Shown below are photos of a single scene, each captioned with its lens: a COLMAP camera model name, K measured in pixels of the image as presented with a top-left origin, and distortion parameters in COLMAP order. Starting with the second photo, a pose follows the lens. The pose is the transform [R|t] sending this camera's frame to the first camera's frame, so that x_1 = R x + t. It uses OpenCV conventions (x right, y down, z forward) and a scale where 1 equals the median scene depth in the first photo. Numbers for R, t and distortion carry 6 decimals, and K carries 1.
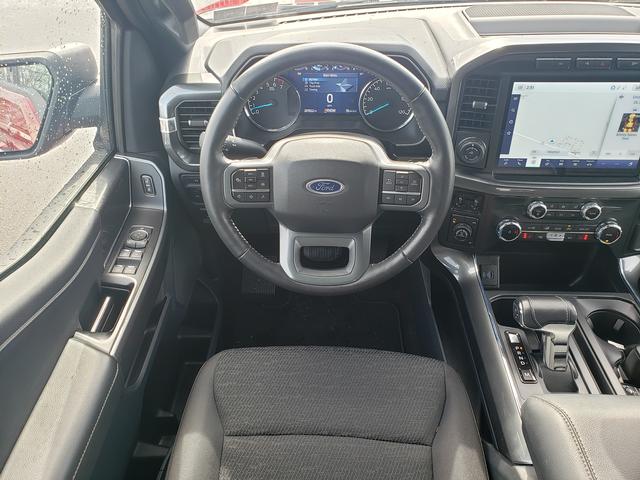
lens RADIAL K [[500.0, 0, 320.0], [0, 500.0, 240.0], [0, 0, 1]] dist [-0.003654, -0.001509]
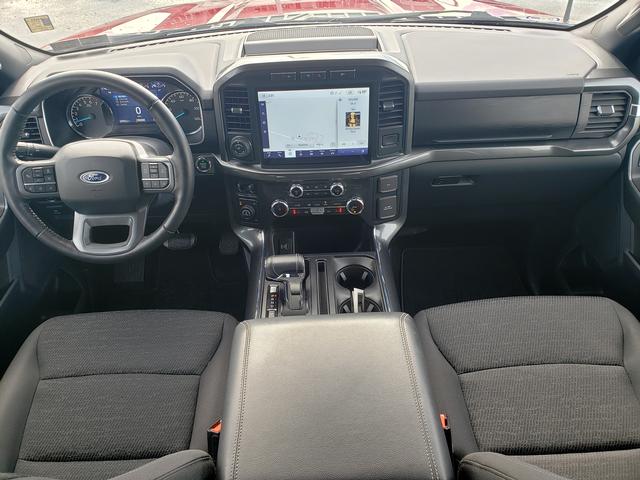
lens RADIAL K [[477.5, 0, 320.0], [0, 477.5, 240.0], [0, 0, 1]] dist [0.057251, -0.114191]
pose [[0.996922, -0.056617, 0.054237, 0.447108], [0.057403, 0.998266, -0.013041, 0.091347], [-0.053404, 0.016114, 0.998443, -0.241839]]
